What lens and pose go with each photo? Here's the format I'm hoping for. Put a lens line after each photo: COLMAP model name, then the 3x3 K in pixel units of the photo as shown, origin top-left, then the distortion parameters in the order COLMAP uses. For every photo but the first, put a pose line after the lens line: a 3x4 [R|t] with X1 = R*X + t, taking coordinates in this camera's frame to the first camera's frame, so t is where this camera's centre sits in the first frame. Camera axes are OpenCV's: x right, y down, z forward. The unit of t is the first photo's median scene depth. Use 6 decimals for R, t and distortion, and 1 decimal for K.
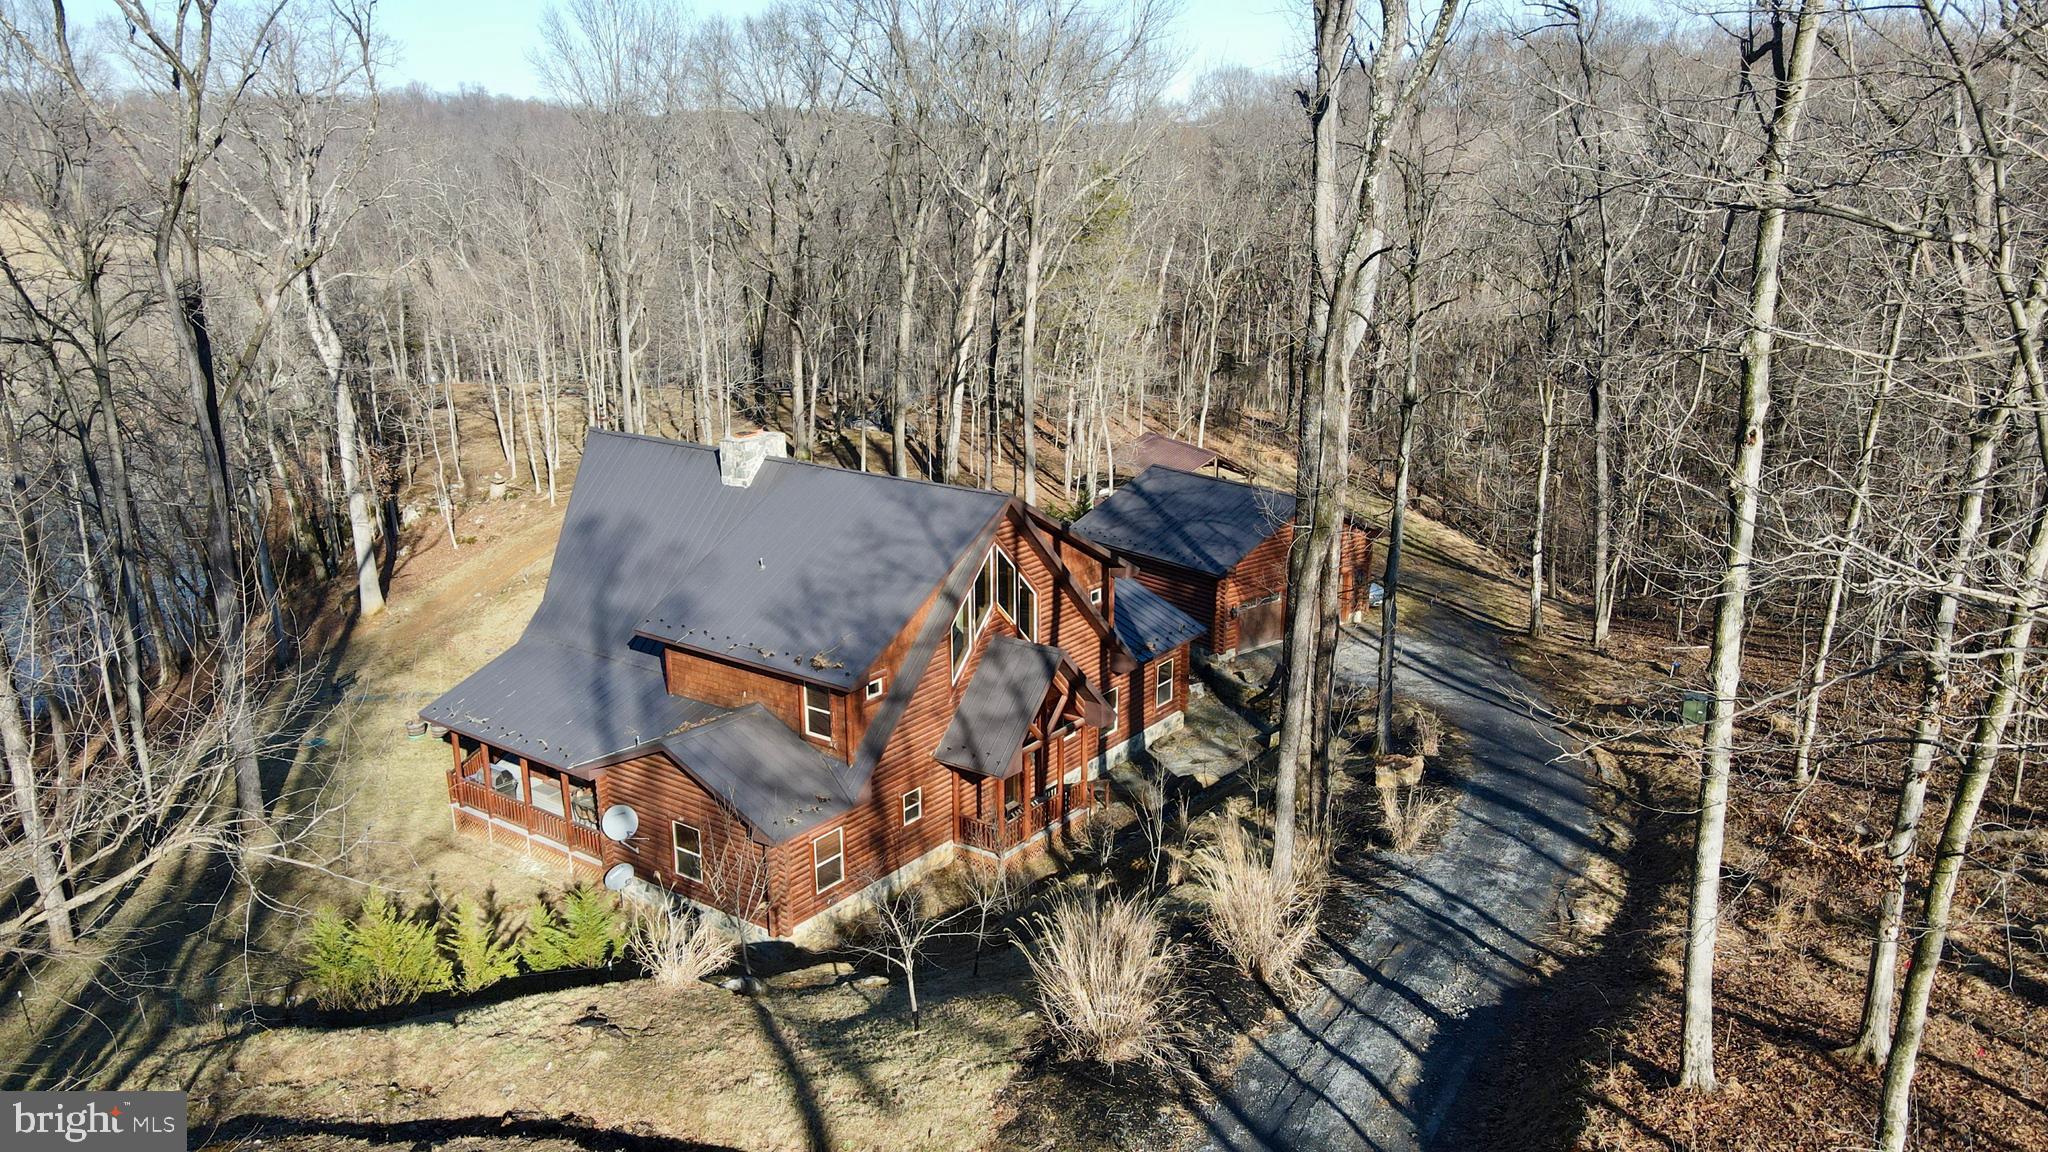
lens RADIAL K [[1507.6, 0, 1004.9], [0, 1507.6, 576.1], [0, 0, 1]] dist [0.020227, 0.009882]
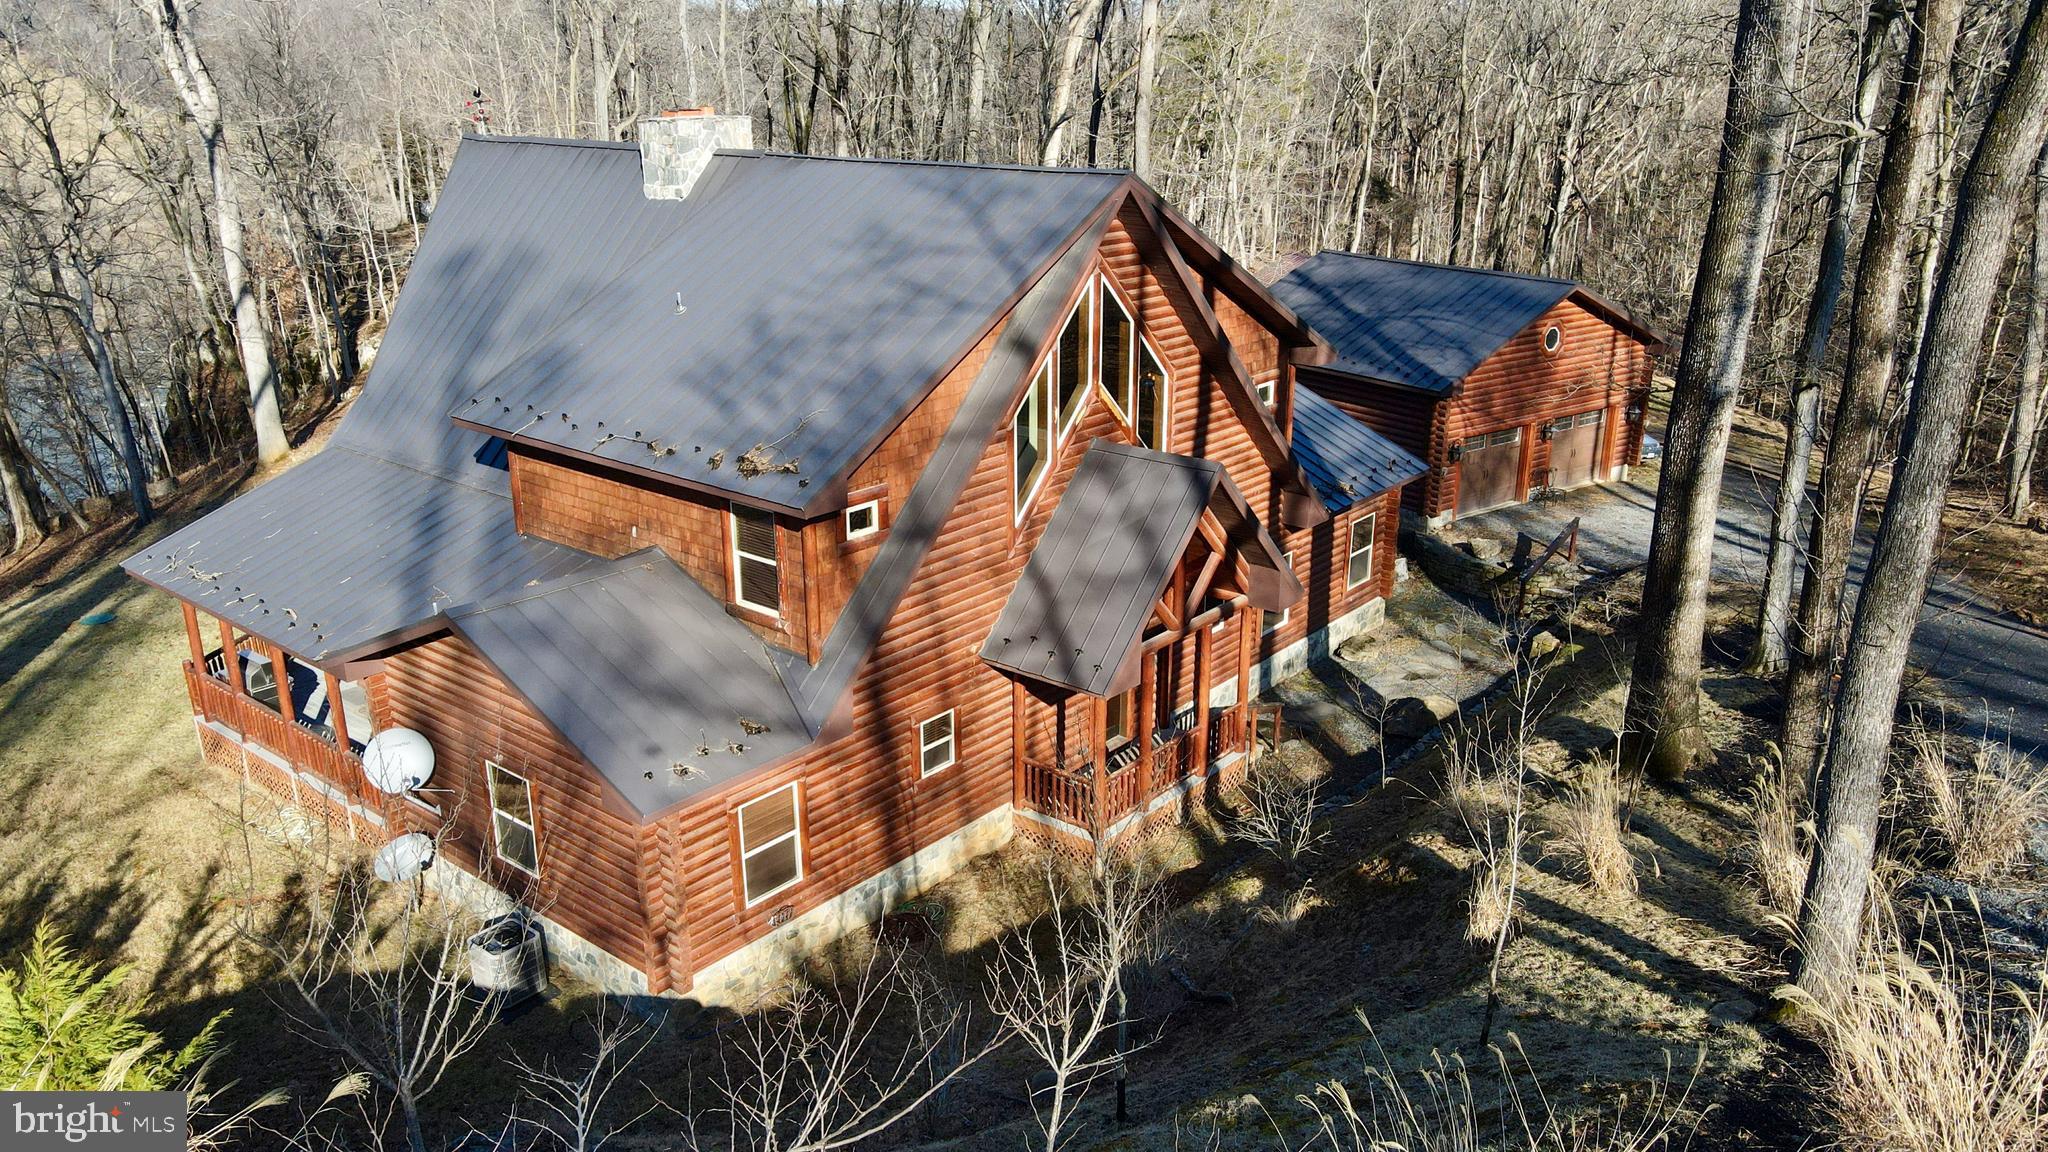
lens RADIAL K [[1507.6, 0, 1024.4], [0, 1507.6, 560.7], [0, 0, 1]] dist [0.020227, 0.009882]
pose [[0.998703, 0.020047, -0.046809, -0.006083], [-0.017875, 0.998764, 0.046387, 0.057561], [0.047681, -0.045490, 0.997826, 0.433564]]
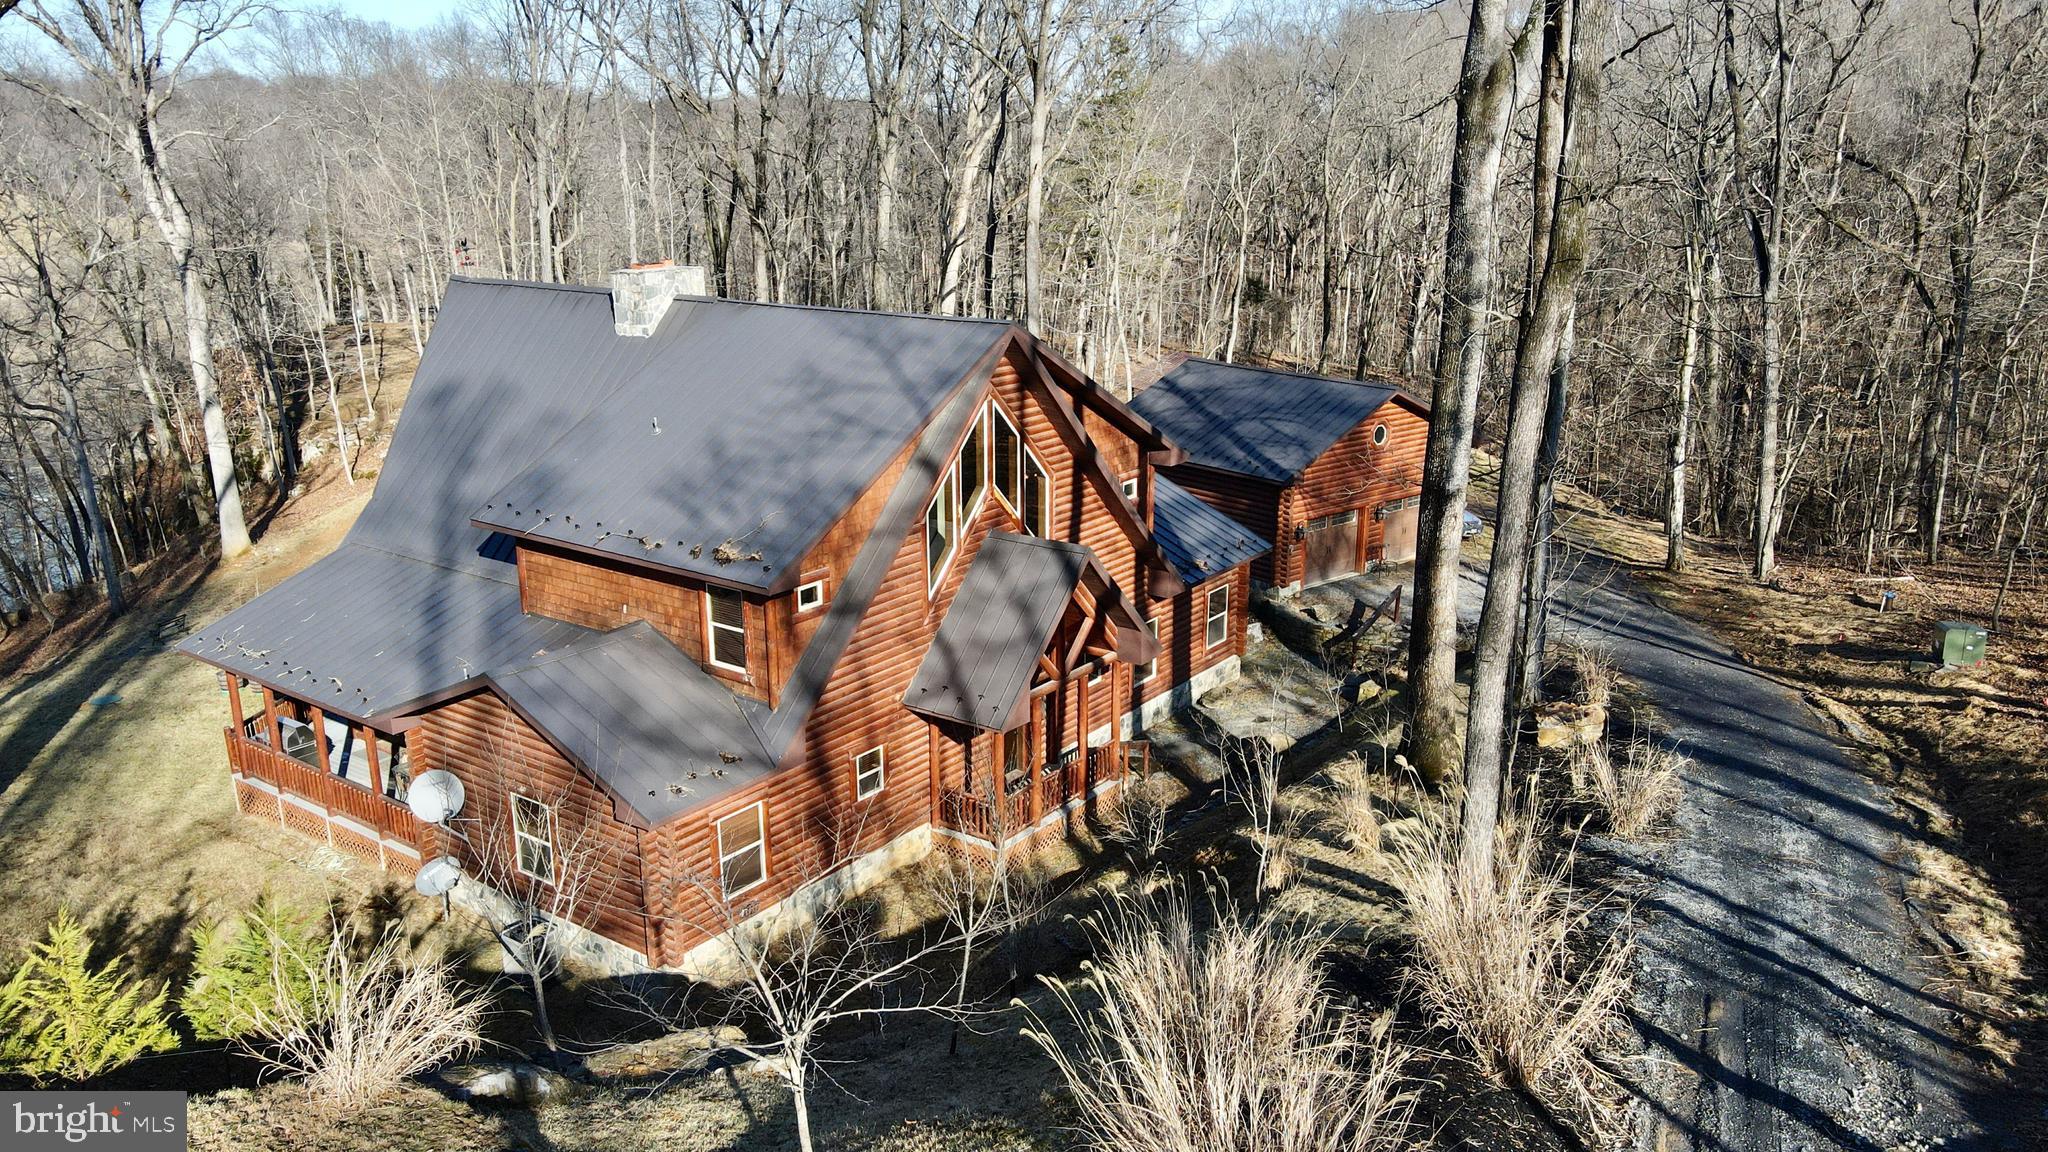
lens RADIAL K [[1507.6, 0, 1014.3], [0, 1507.6, 563.9], [0, 0, 1]] dist [0.020227, 0.009882]
pose [[0.999972, 0.001322, 0.007344, -0.001064], [-0.001286, 0.999987, -0.004901, 0.057430], [-0.007351, 0.004892, 0.999961, 0.294494]]
